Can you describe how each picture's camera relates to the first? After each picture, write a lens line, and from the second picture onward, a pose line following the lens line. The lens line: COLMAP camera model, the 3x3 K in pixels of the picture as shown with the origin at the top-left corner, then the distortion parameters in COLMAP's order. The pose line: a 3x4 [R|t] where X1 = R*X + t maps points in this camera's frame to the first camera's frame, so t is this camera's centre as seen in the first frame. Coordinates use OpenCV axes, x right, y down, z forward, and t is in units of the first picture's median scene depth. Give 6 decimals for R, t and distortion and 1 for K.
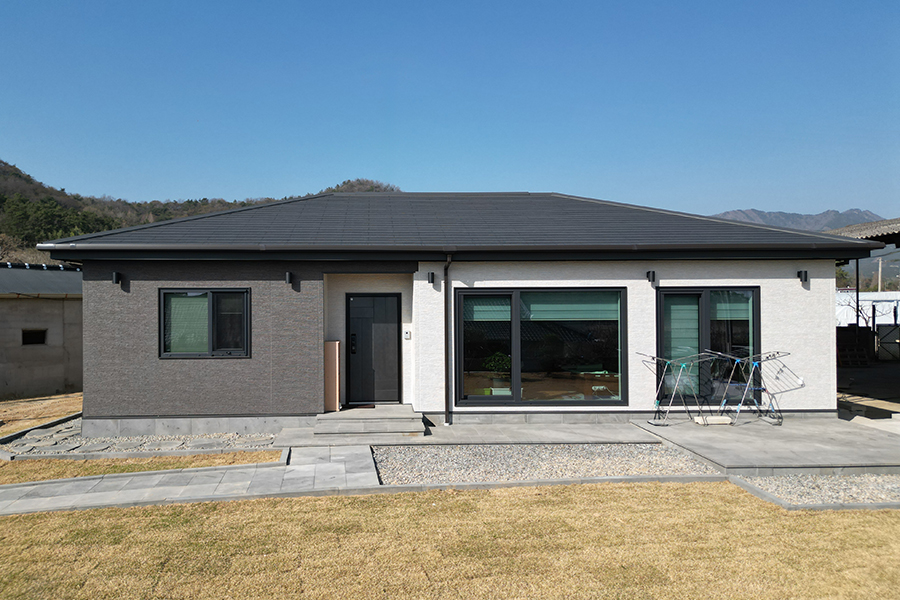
lens RADIAL K [[627.5, 0, 408.2], [0, 627.5, 315.3], [0, 0, 1]] dist [0.060864, -0.012630]
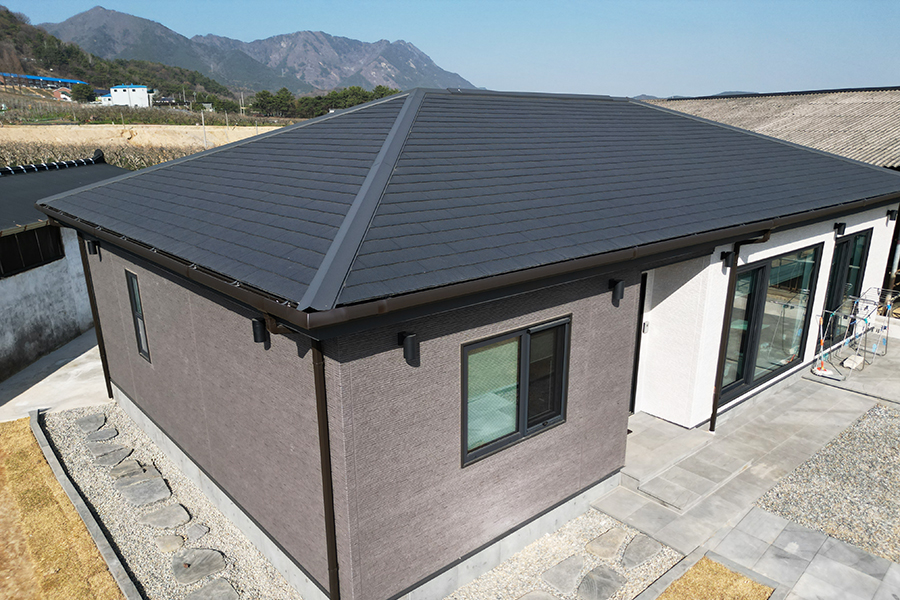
lens RADIAL K [[632.4, 0, 451.1], [0, 632.4, 338.0], [0, 0, 1]] dist [0.058357, -0.049099]
pose [[0.781223, -0.191887, 0.594028, -0.687055], [0.009634, 0.955177, 0.295878, -0.197165], [-0.624177, -0.225424, 0.748055, 0.611256]]
